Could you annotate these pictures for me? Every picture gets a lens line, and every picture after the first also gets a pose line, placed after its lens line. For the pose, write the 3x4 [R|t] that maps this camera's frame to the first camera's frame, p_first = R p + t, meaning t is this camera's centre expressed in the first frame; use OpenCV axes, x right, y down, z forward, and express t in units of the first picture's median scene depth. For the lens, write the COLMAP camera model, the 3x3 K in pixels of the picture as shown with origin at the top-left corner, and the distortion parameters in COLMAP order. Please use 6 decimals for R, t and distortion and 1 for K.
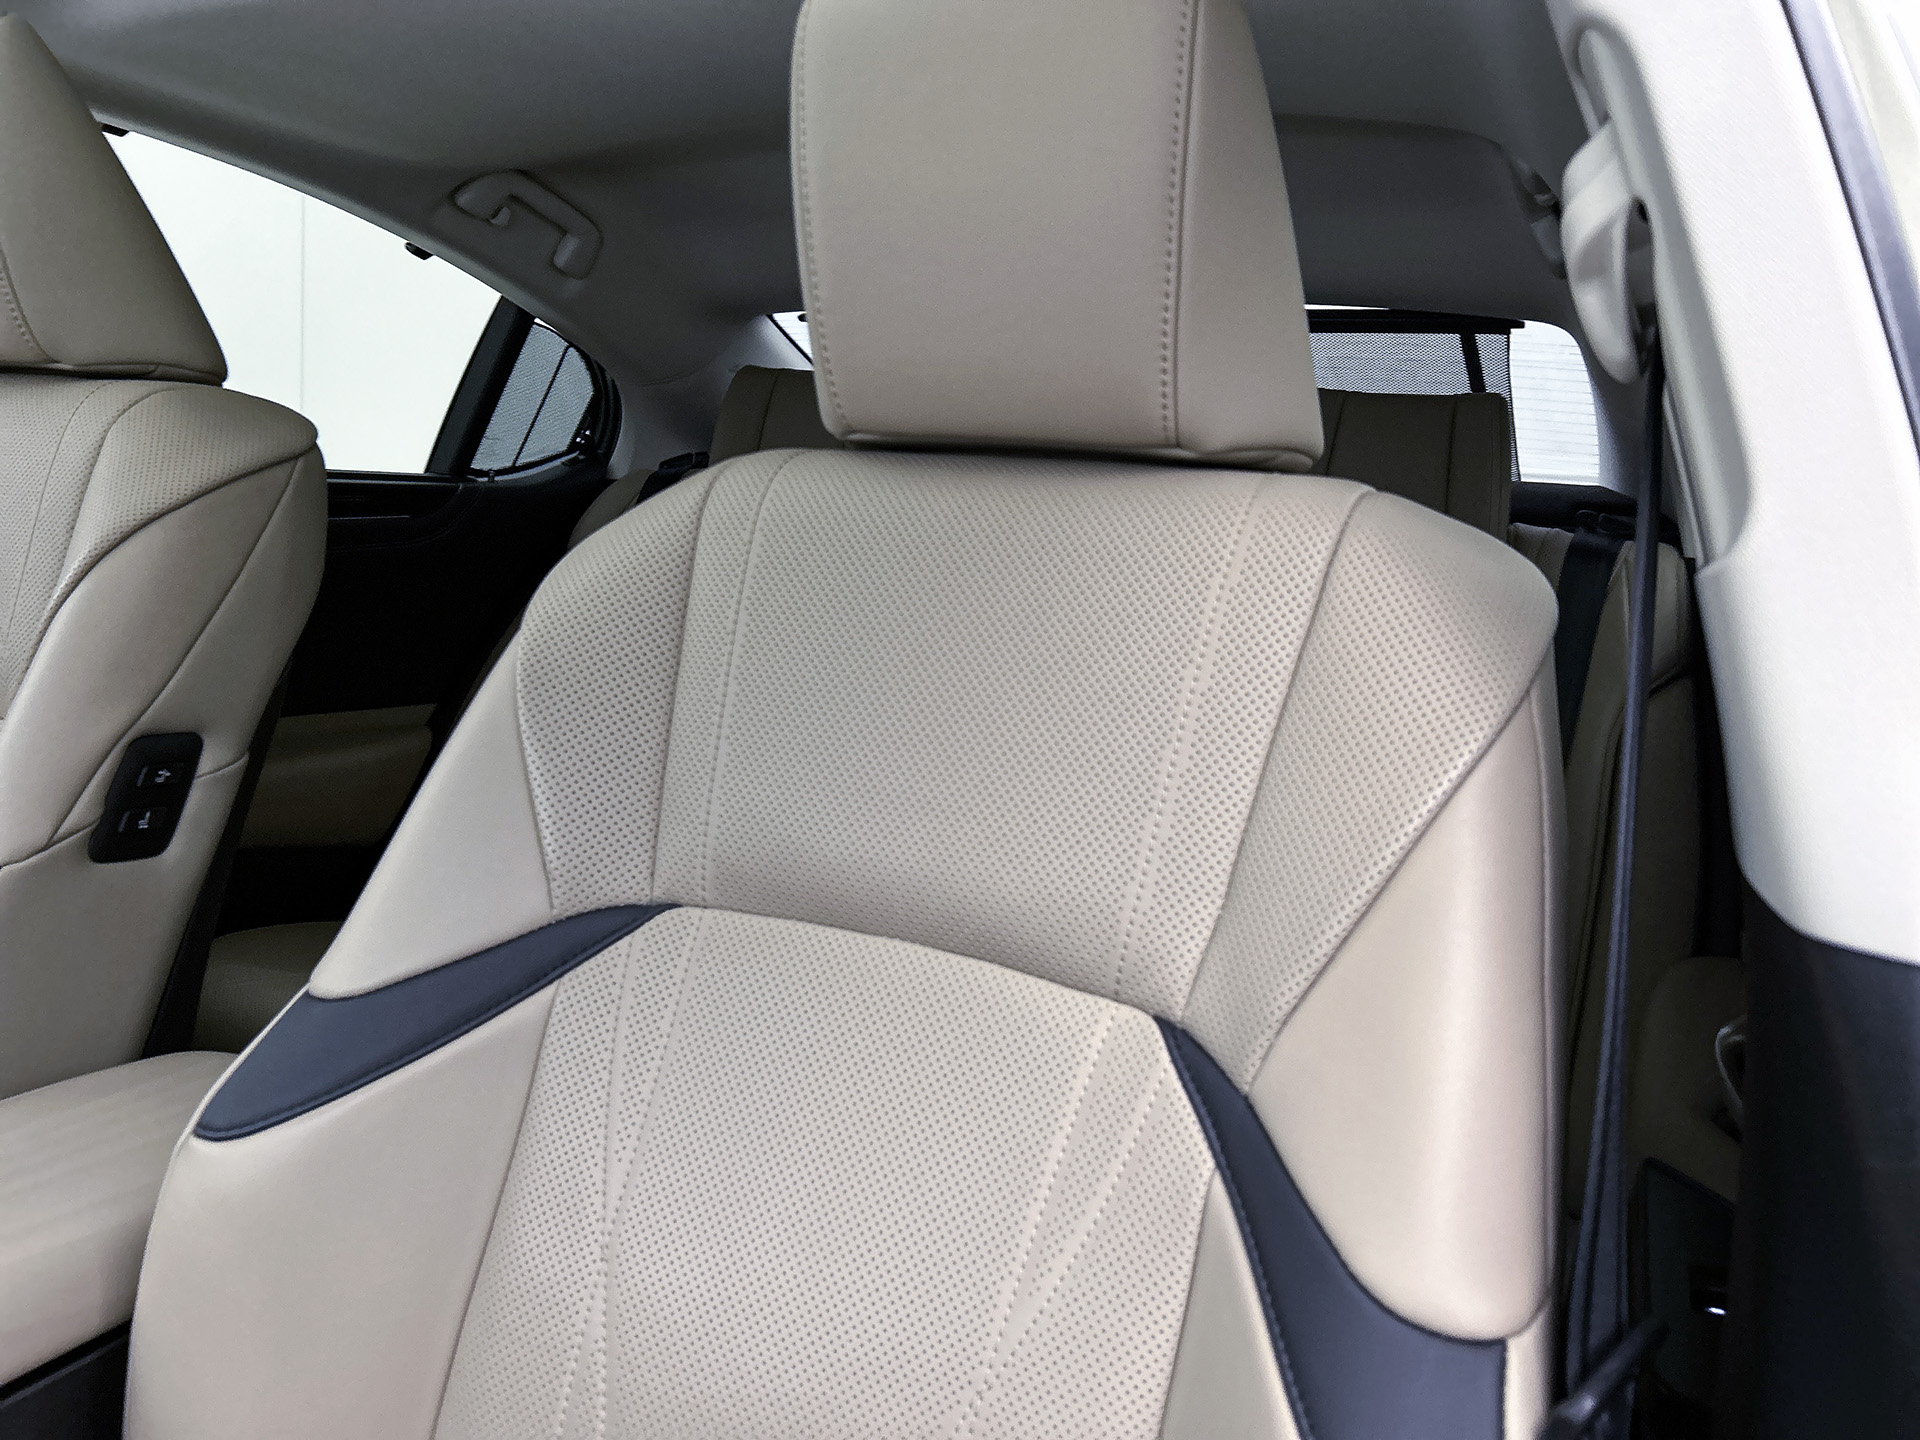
lens RADIAL K [[1470.7, 0, 967.8], [0, 1470.7, 709.0], [0, 0, 1]] dist [0.041481, -0.042924]
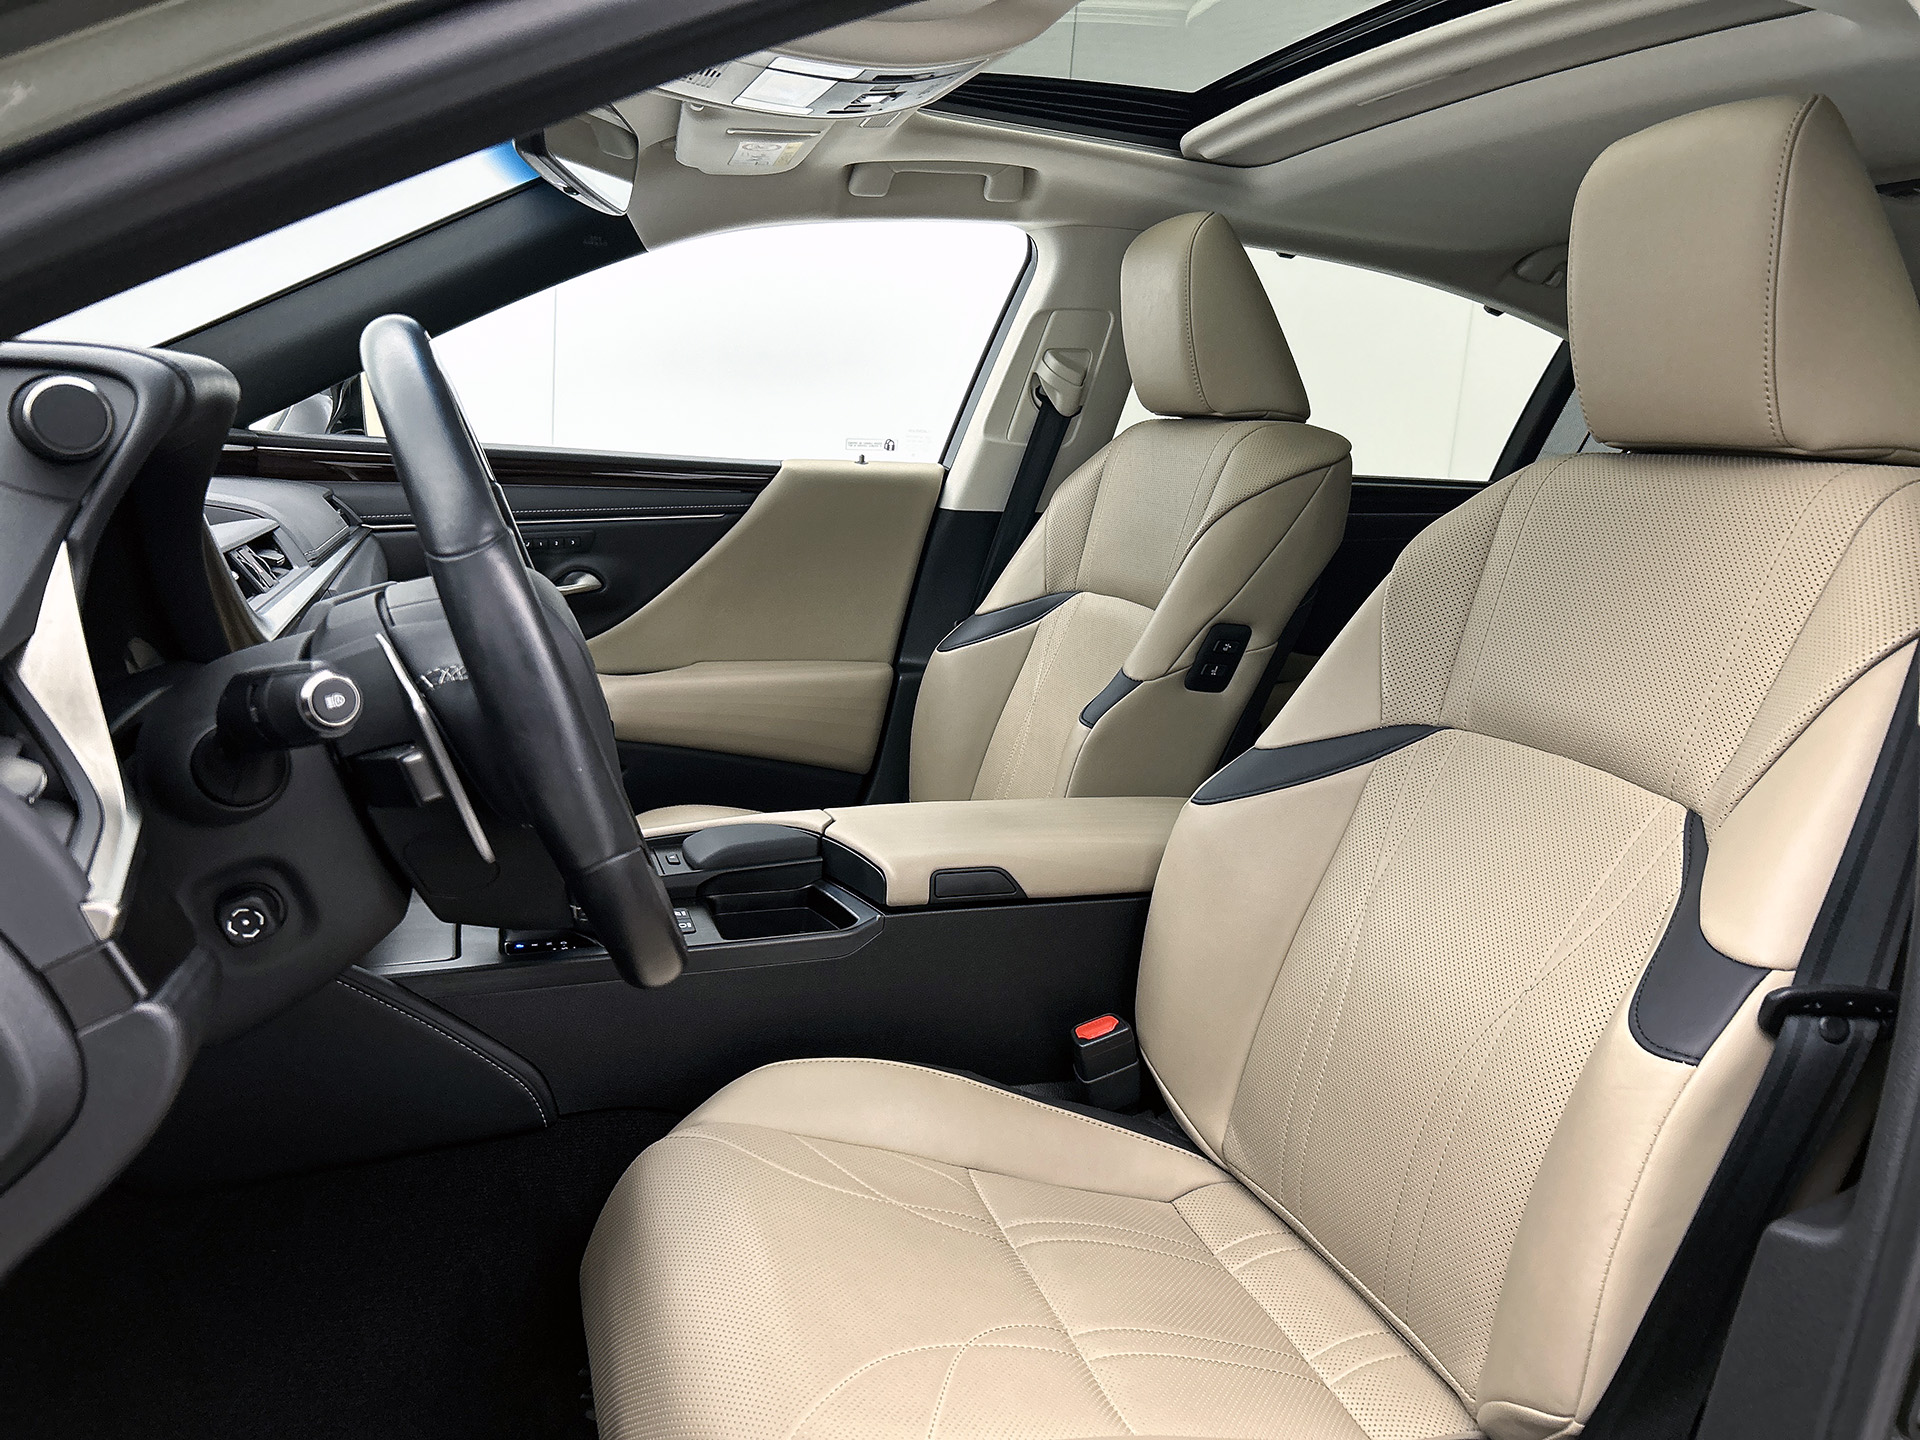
lens RADIAL K [[1470.7, 0, 963.4], [0, 1470.7, 713.0], [0, 0, 1]] dist [0.041481, -0.042924]
pose [[0.713717, 0.108644, -0.691957, 0.470648], [-0.115284, 0.992645, 0.036945, 0.098831], [0.690881, 0.053404, 0.720993, -0.490390]]
